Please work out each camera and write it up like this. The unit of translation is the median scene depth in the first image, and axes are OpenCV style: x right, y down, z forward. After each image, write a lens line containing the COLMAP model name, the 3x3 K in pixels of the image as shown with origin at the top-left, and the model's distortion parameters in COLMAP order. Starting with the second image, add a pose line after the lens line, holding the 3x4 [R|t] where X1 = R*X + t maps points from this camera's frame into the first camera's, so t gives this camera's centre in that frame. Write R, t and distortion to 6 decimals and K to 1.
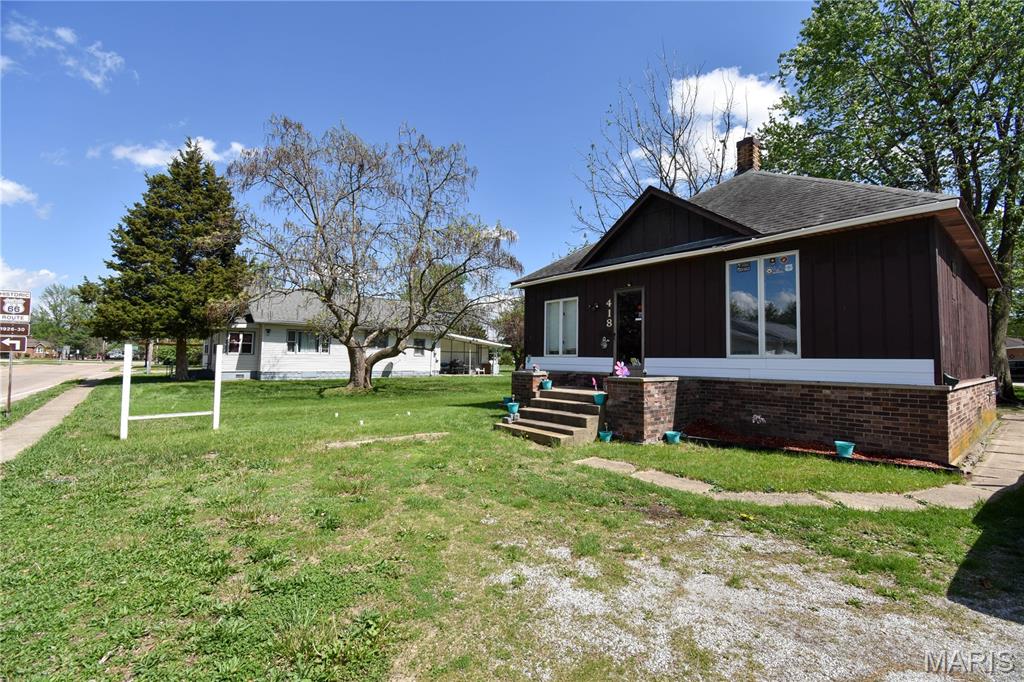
lens RADIAL K [[448.6, 0, 513.4], [0, 448.6, 335.4], [0, 0, 1]] dist [0.017591, -0.024716]
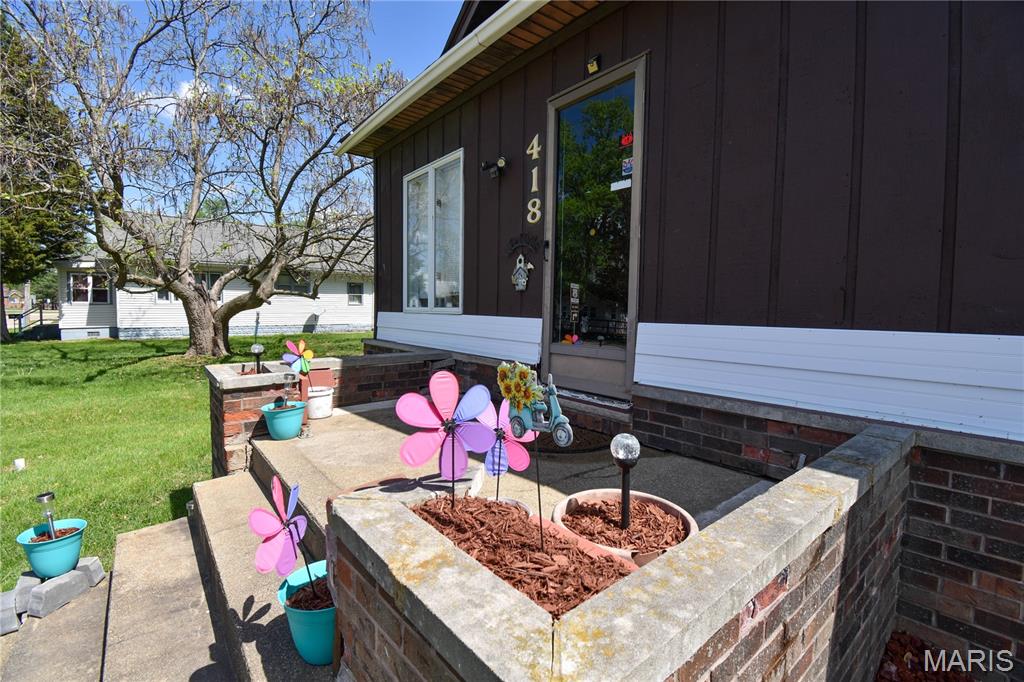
lens RADIAL K [[448.6, 0, 513.4], [0, 448.6, 335.4], [0, 0, 1]] dist [0.017591, -0.024716]
pose [[0.999963, -0.005290, -0.006849, 0.179832], [0.006075, 0.992728, 0.120227, 0.020027], [0.006163, -0.120264, 0.992723, 0.599553]]
